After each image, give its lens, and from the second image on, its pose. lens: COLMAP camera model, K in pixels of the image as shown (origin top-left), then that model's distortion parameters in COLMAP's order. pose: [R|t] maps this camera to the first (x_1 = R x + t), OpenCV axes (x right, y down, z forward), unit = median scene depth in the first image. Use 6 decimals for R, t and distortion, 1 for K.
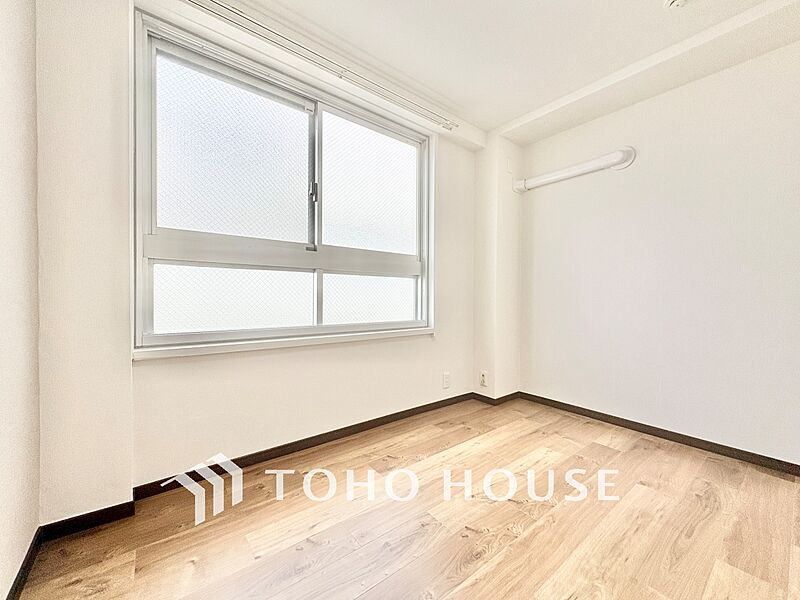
lens RADIAL K [[319.1, 0, 398.9], [0, 319.1, 298.6], [0, 0, 1]] dist [0.000507, -0.000292]
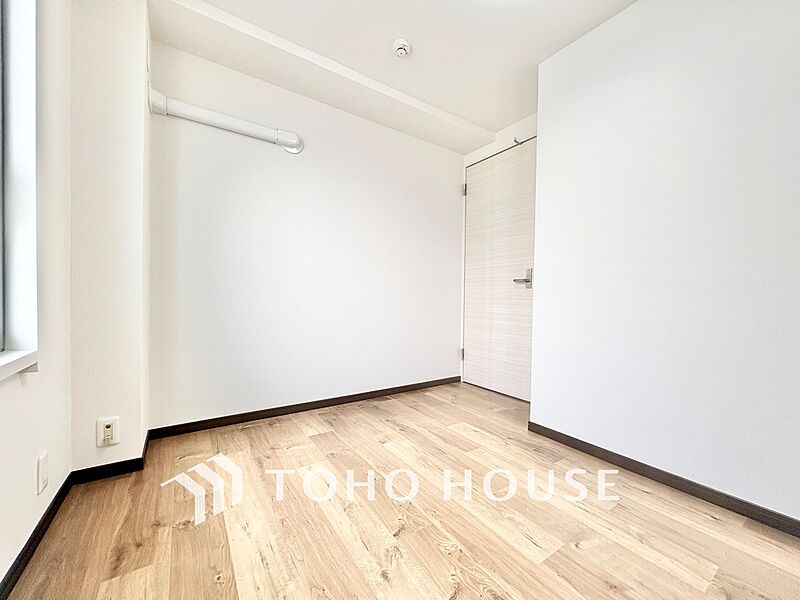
lens RADIAL K [[319.1, 0, 401.8], [0, 319.1, 300.5], [0, 0, 1]] dist [0.000507, -0.000292]
pose [[0.065738, -0.022454, 0.997584, -0.299116], [-0.009688, 0.999685, 0.023140, 0.022919], [-0.997790, -0.011186, 0.065500, 0.659331]]
